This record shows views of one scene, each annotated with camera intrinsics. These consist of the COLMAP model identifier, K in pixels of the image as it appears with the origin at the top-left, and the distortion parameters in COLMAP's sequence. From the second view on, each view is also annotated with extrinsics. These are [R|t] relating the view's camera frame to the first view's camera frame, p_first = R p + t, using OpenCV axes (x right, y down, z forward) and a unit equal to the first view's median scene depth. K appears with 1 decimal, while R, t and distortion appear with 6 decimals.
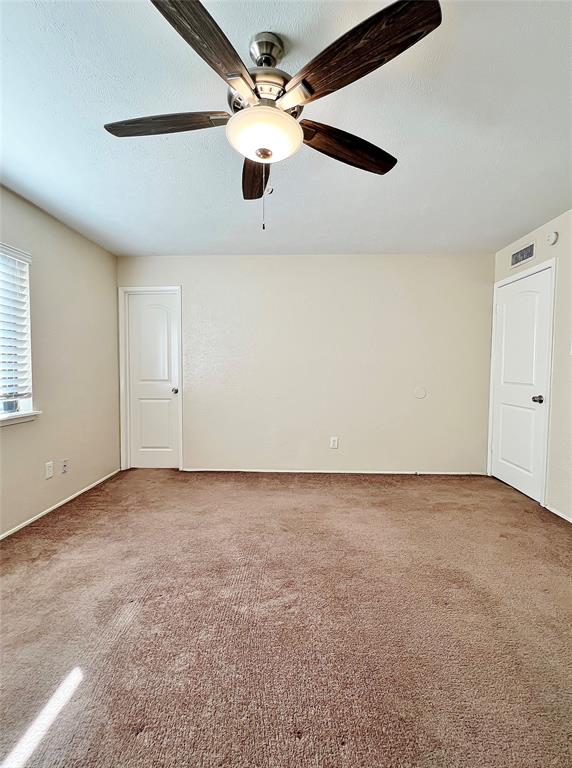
lens RADIAL K [[351.9, 0, 286.0], [0, 351.9, 384.0], [0, 0, 1]] dist [-0.001618, -0.000165]
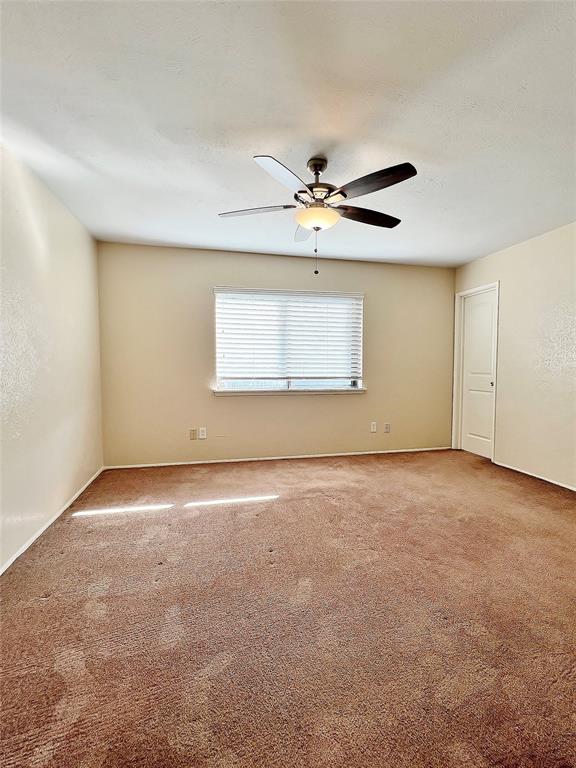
lens RADIAL K [[351.9, 0, 288.0], [0, 351.9, 384.0], [0, 0, 1]] dist [-0.001618, -0.000165]
pose [[0.262700, 0.054531, -0.963335, 0.726217], [-0.044318, 0.998030, 0.044409, 0.001171], [0.963859, 0.031027, 0.264600, 0.213444]]
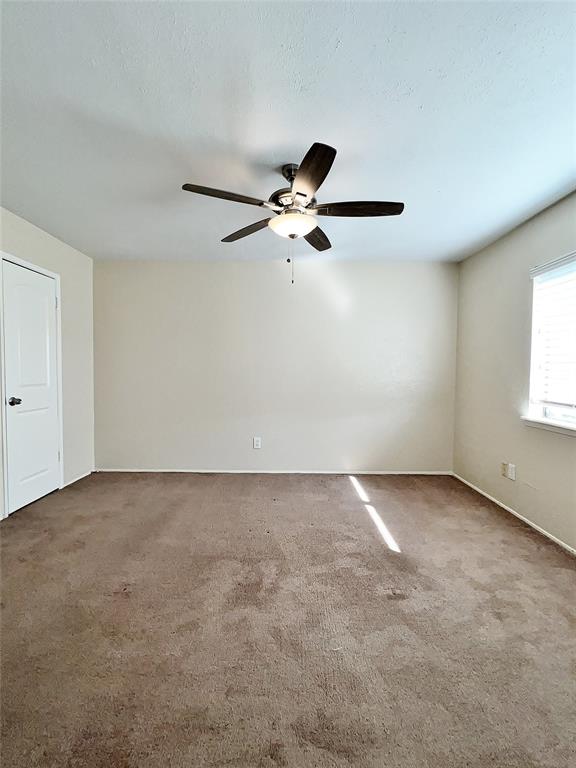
lens RADIAL K [[351.9, 0, 288.0], [0, 351.9, 384.0], [0, 0, 1]] dist [-0.001618, -0.000165]
pose [[-0.999004, -0.013607, -0.042485, 0.016666], [-0.017360, 0.995858, 0.089252, -0.064854], [0.041094, 0.089901, -0.995103, 1.231650]]
